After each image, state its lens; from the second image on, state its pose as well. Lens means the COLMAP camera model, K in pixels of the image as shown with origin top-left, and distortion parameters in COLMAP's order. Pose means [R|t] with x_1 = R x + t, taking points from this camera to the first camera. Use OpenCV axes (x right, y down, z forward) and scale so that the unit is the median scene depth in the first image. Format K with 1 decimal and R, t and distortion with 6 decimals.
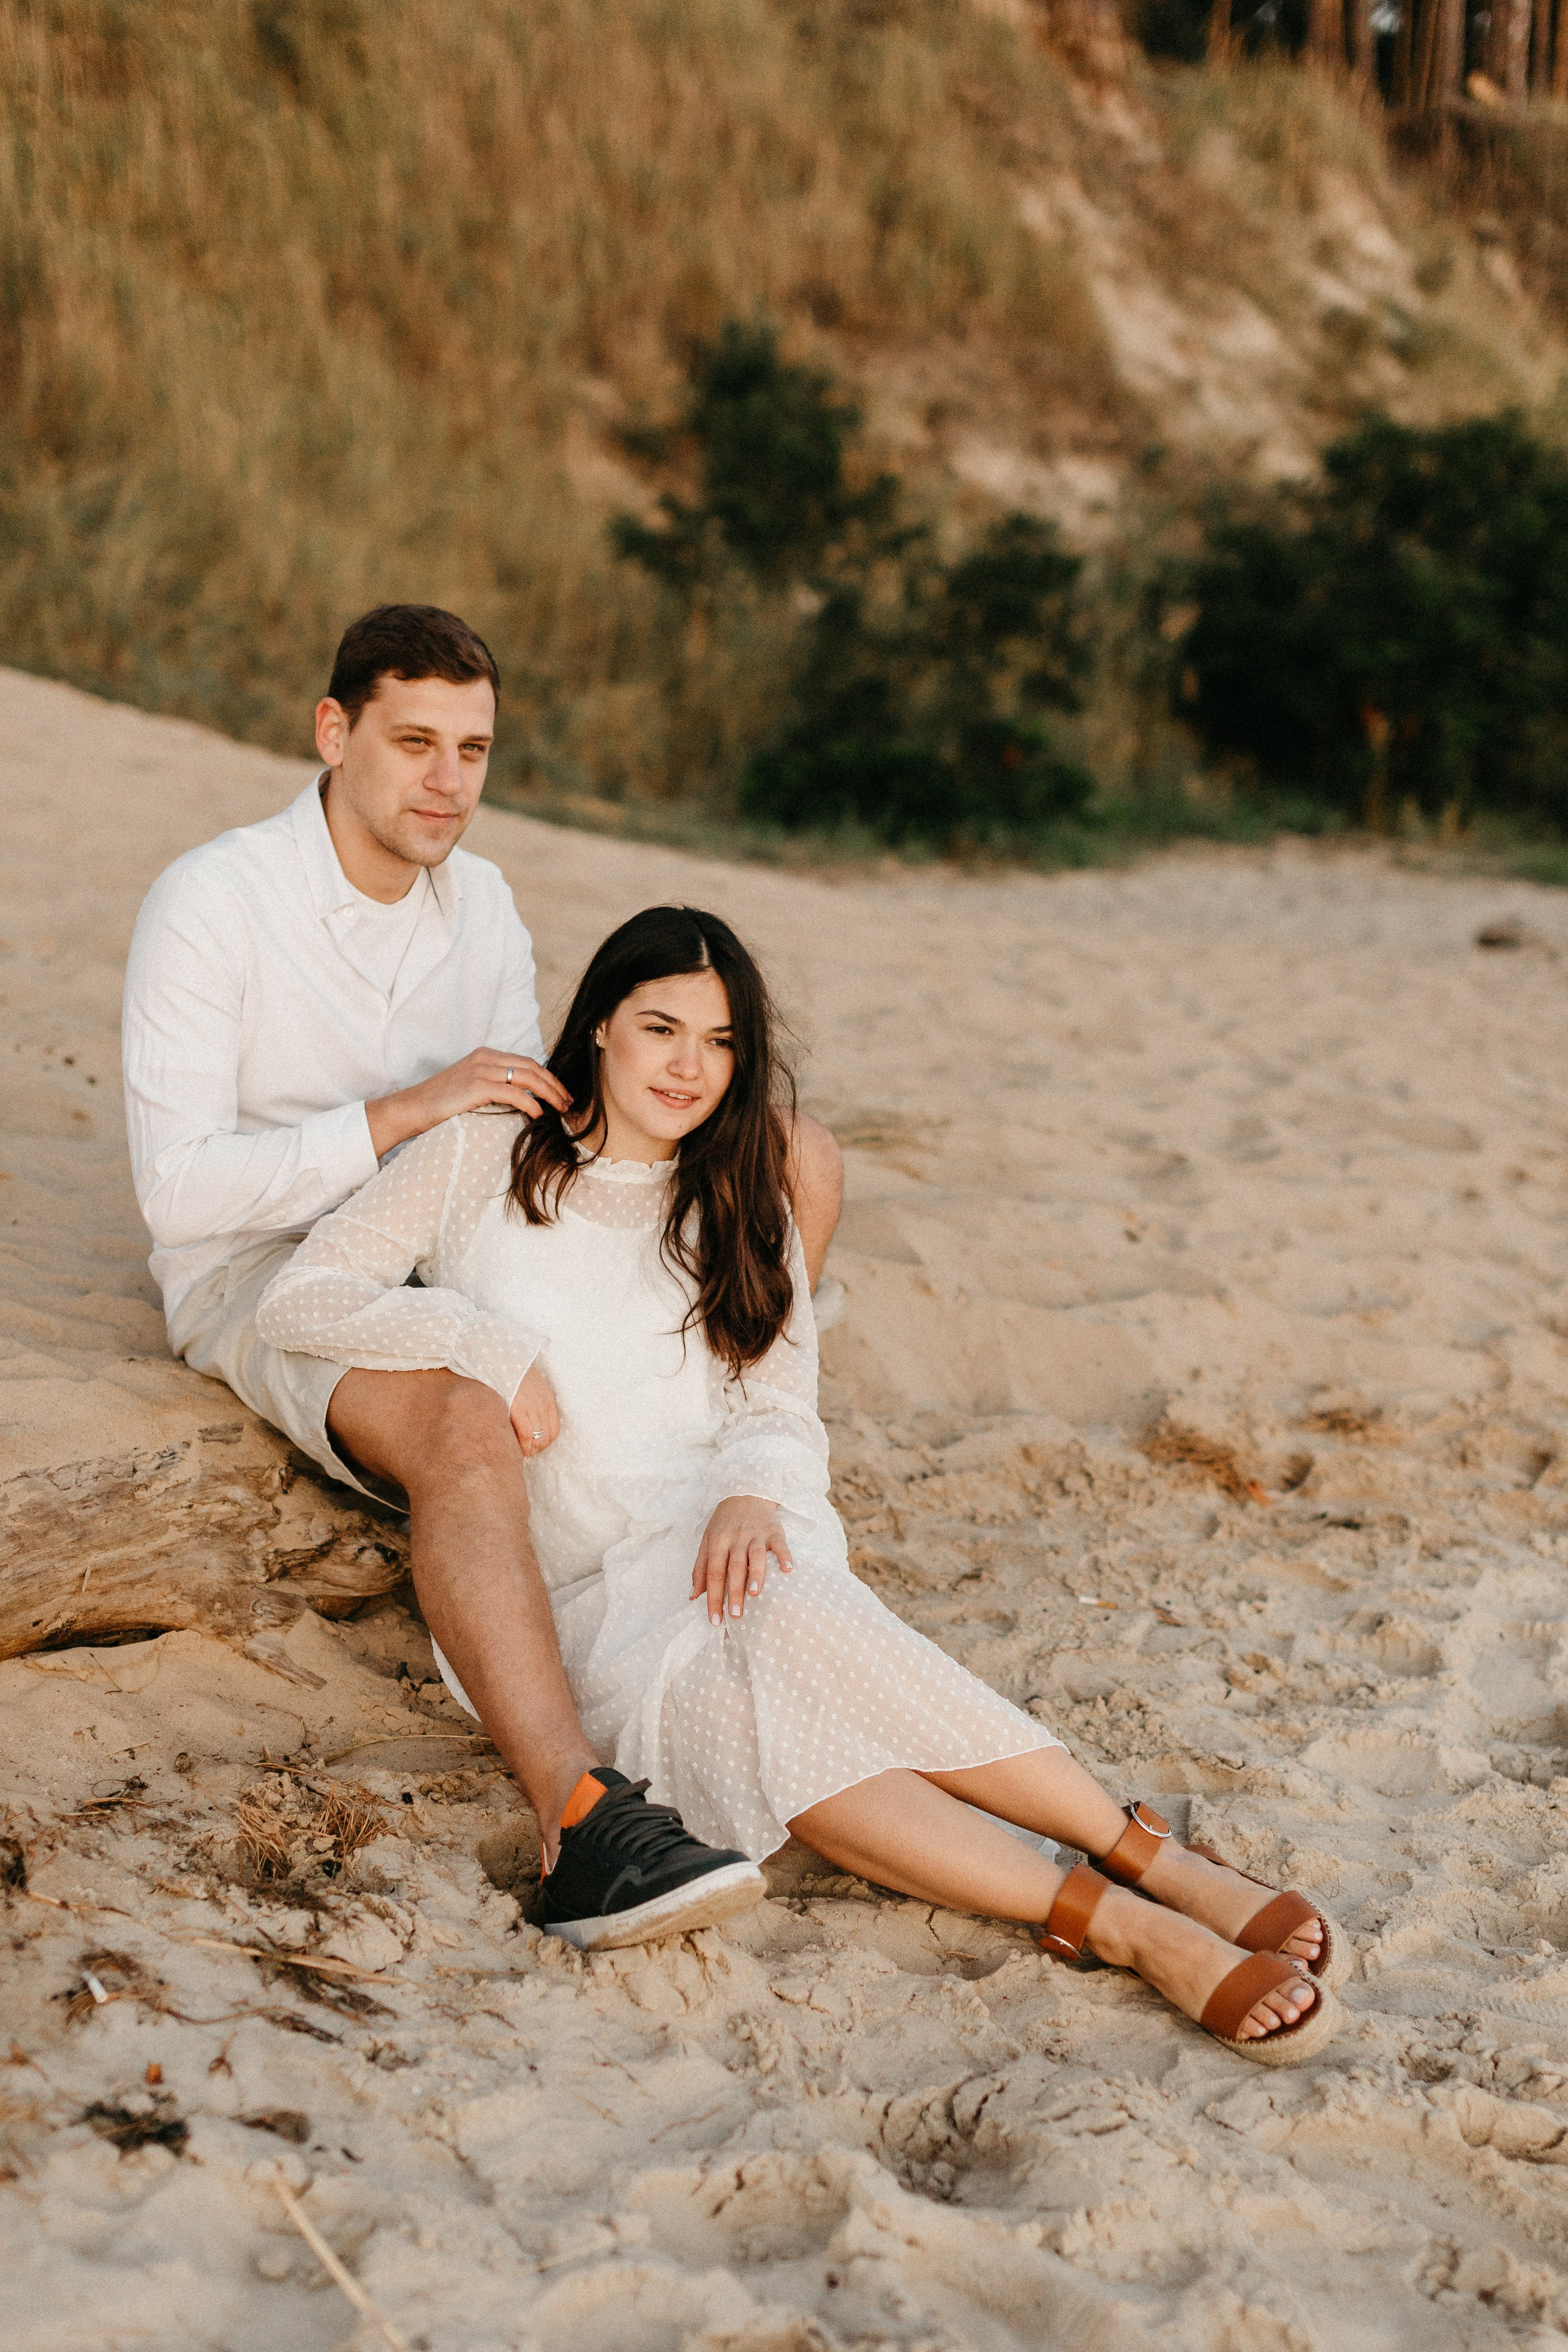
lens RADIAL K [[3345.3, 0, 785.6], [0, 3345.3, 1179.8], [0, 0, 1]] dist [-0.002464, -0.043482]
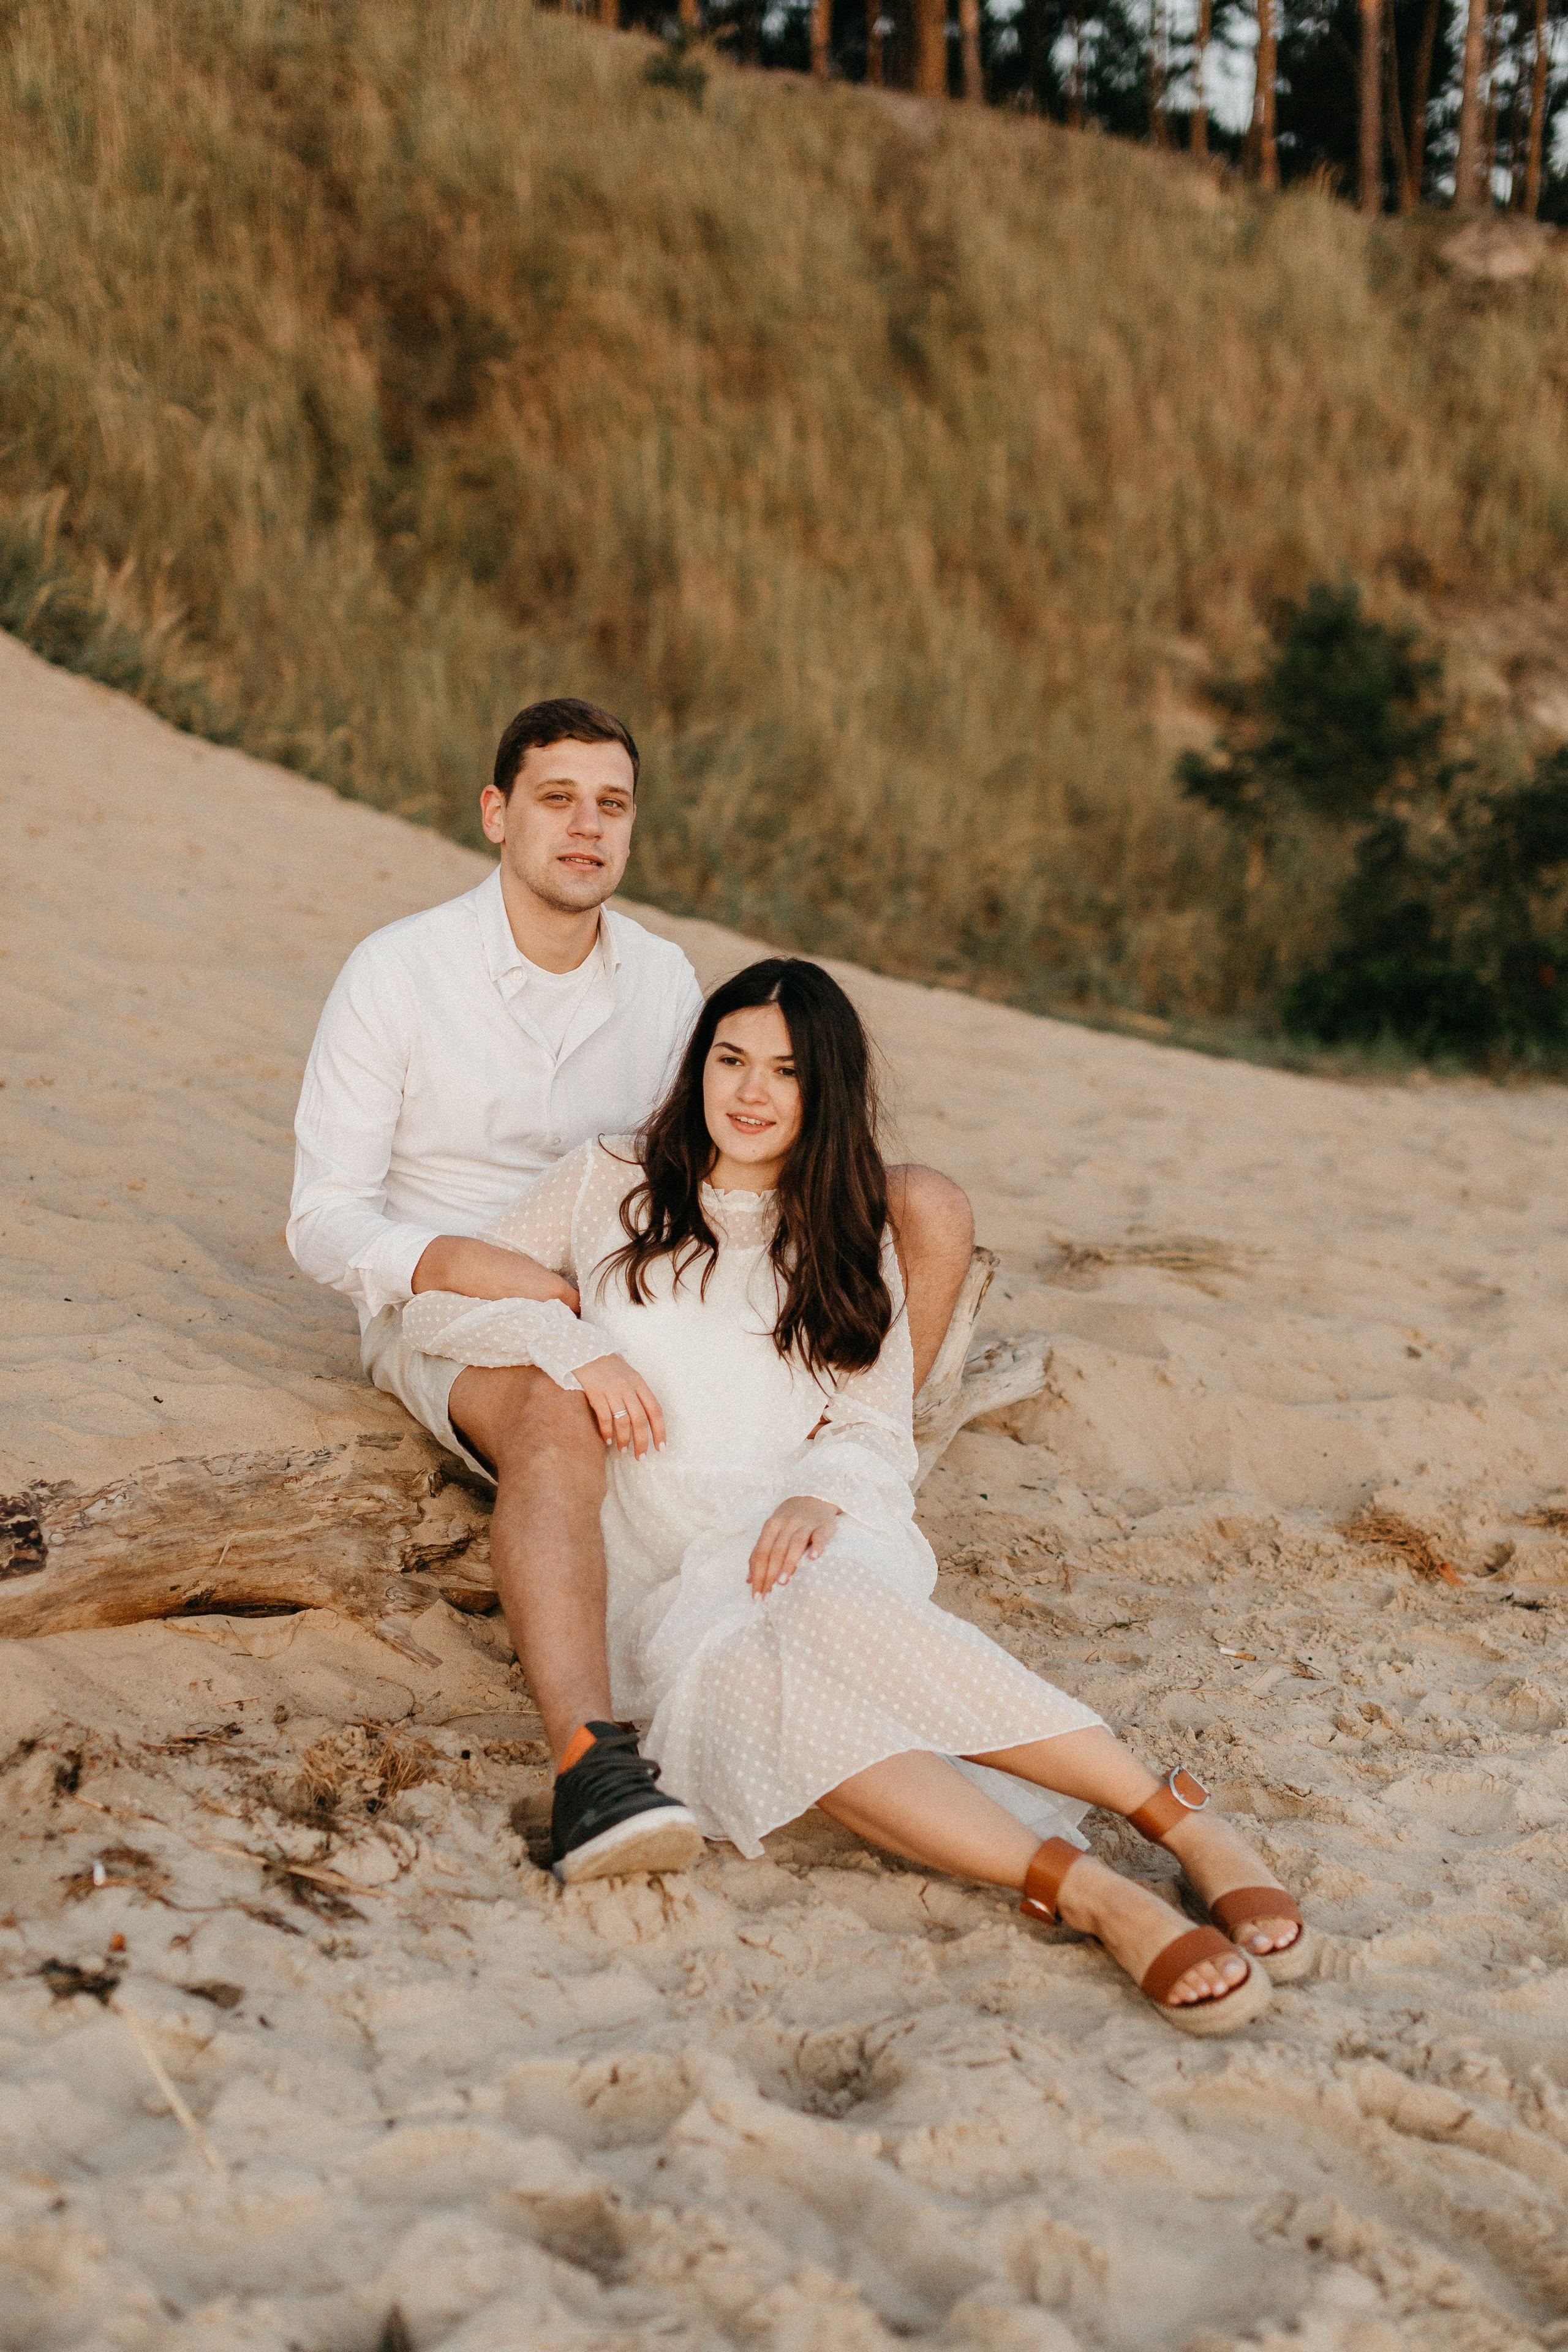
lens RADIAL K [[3137.7, 0, 792.7], [0, 3137.7, 1163.4], [0, 0, 1]] dist [0.003584, -0.051134]
pose [[0.977964, 0.011865, -0.208438, 0.138230], [-0.028471, 0.996636, -0.076848, 0.045536], [0.206825, 0.081089, 0.975012, 0.000776]]
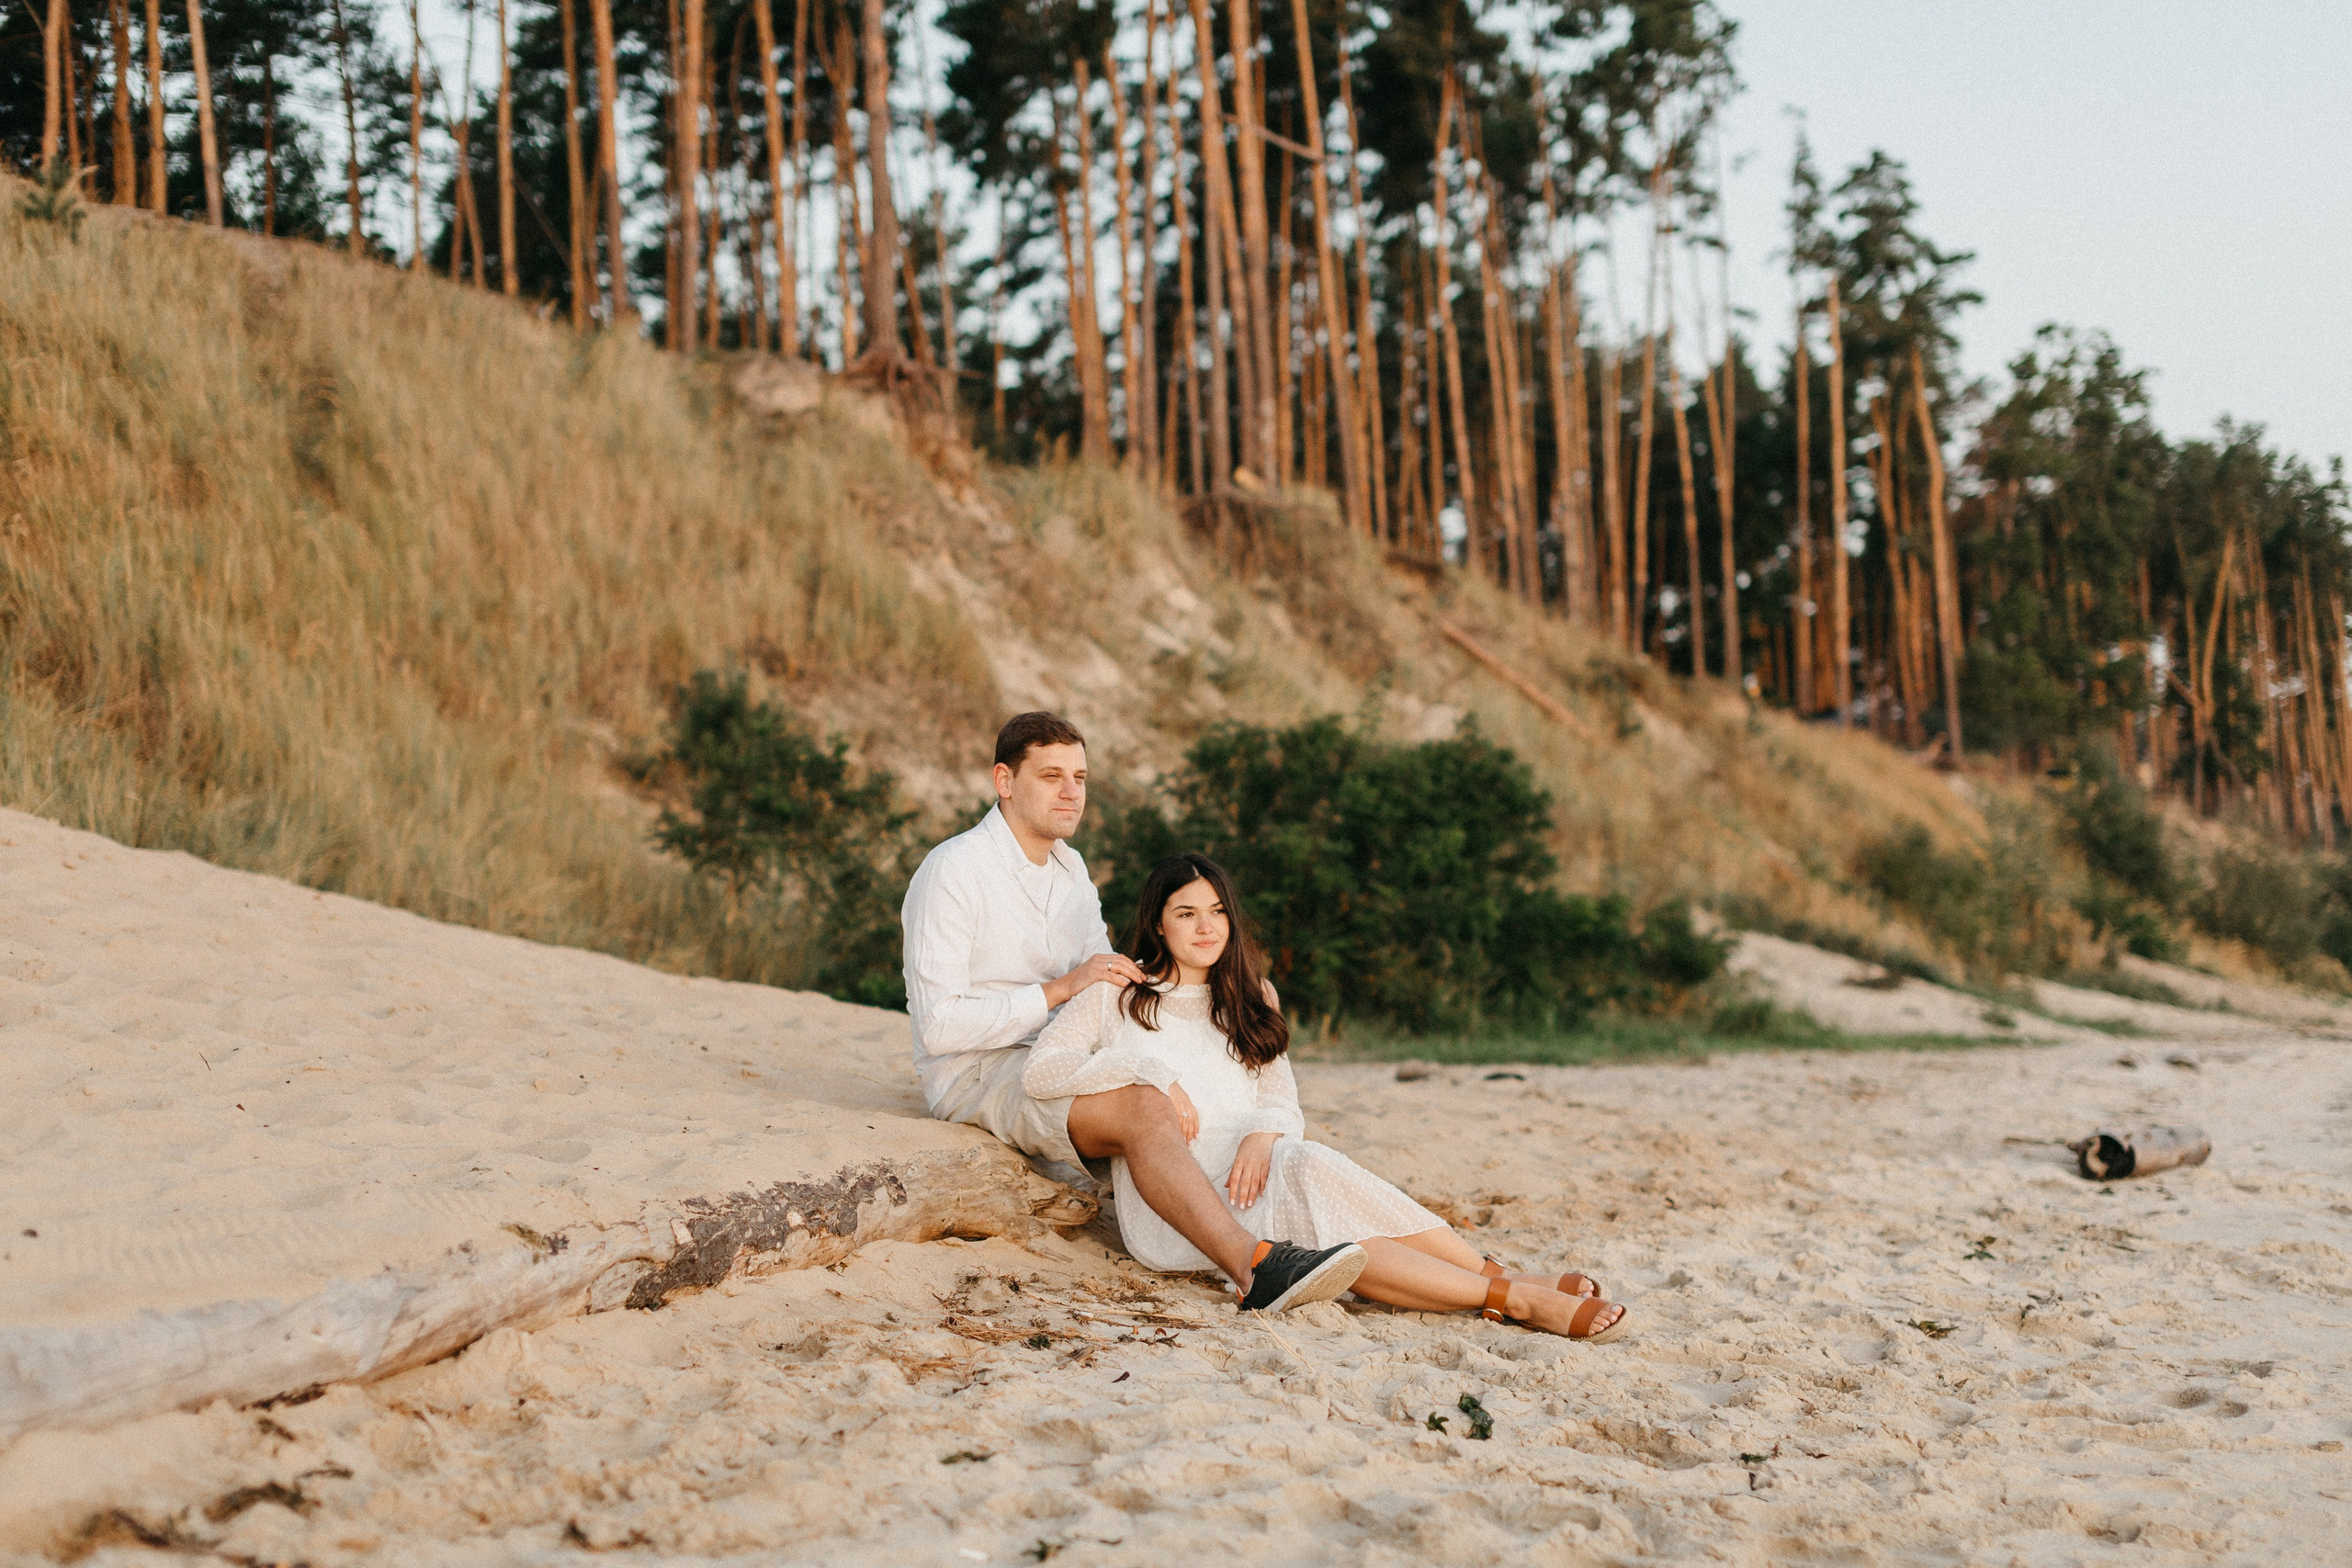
lens RADIAL K [[3137.4, 0, 1135.8], [0, 3137.4, 788.5], [0, 0, 1]] dist [0.003584, -0.051134]
pose [[0.983380, -0.043565, 0.176258, -0.290448], [0.081506, 0.973394, -0.214150, 0.197339], [-0.162239, 0.224957, 0.960767, -0.537778]]
